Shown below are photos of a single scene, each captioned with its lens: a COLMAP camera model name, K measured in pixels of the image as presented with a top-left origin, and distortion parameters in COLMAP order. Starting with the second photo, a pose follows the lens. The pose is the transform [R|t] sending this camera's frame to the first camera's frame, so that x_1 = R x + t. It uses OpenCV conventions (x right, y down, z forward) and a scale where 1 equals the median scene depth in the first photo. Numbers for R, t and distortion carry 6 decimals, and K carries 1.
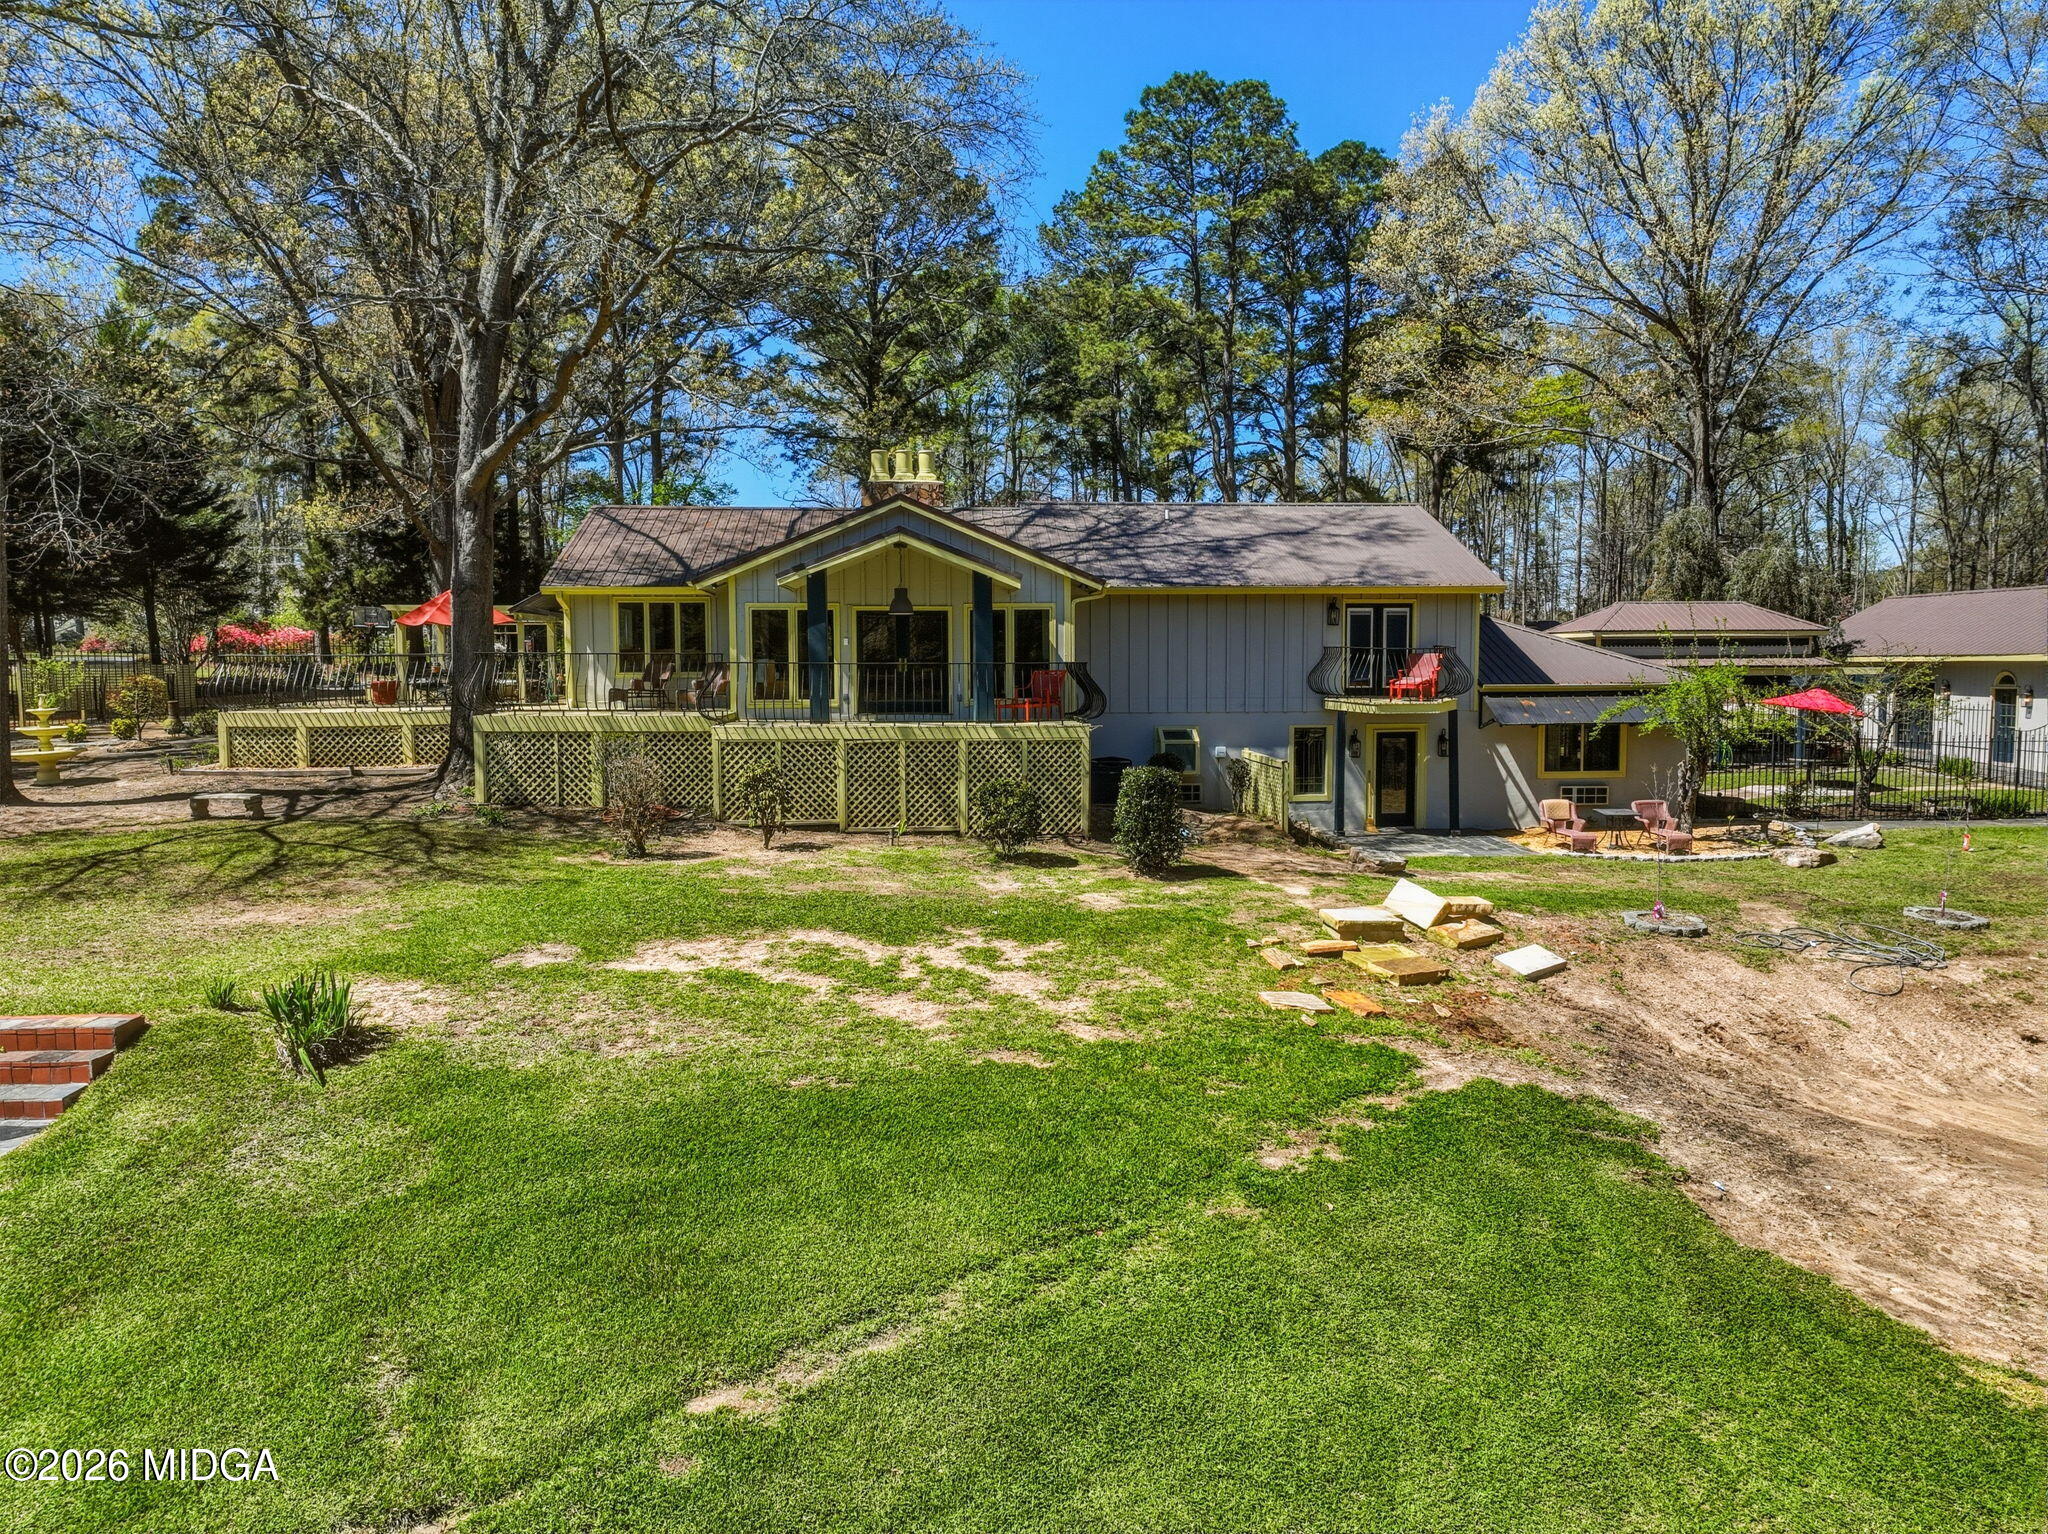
lens RADIAL K [[1411.3, 0, 1027.7], [0, 1411.3, 735.7], [0, 0, 1]] dist [-0.005886, 0.019652]
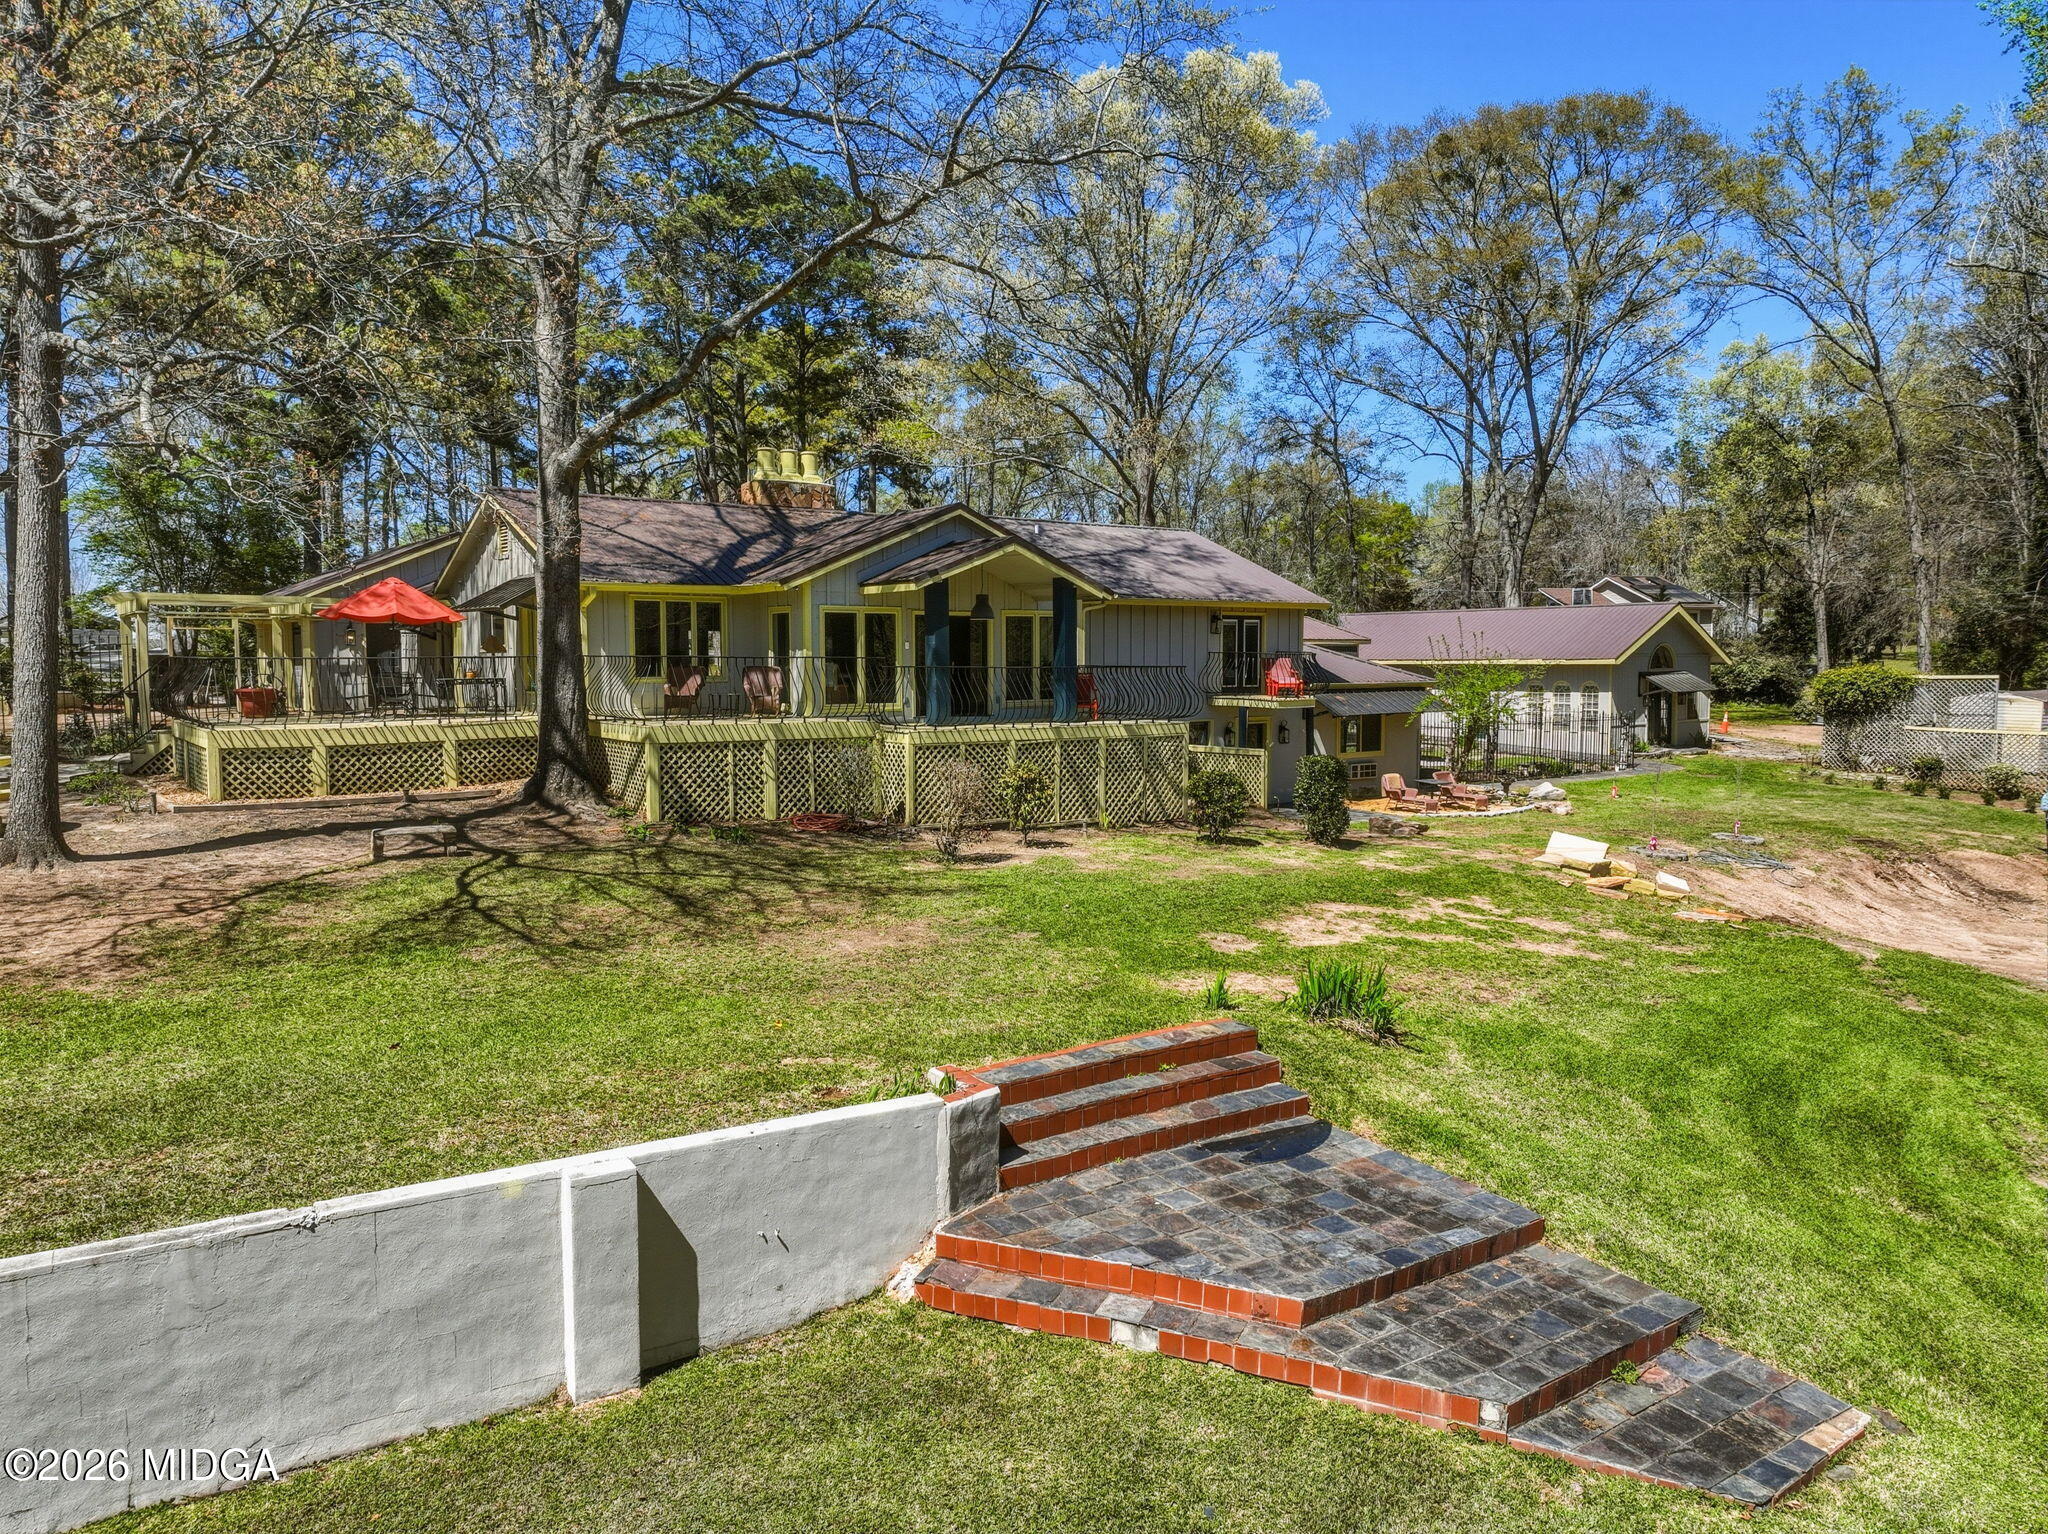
lens RADIAL K [[1411.3, 0, 1027.7], [0, 1411.3, 735.7], [0, 0, 1]] dist [-0.005886, 0.019652]
pose [[0.851934, -0.026308, 0.522988, -0.589927], [0.026160, 0.999628, 0.007672, -0.007615], [-0.522995, 0.007145, 0.852306, 0.094711]]
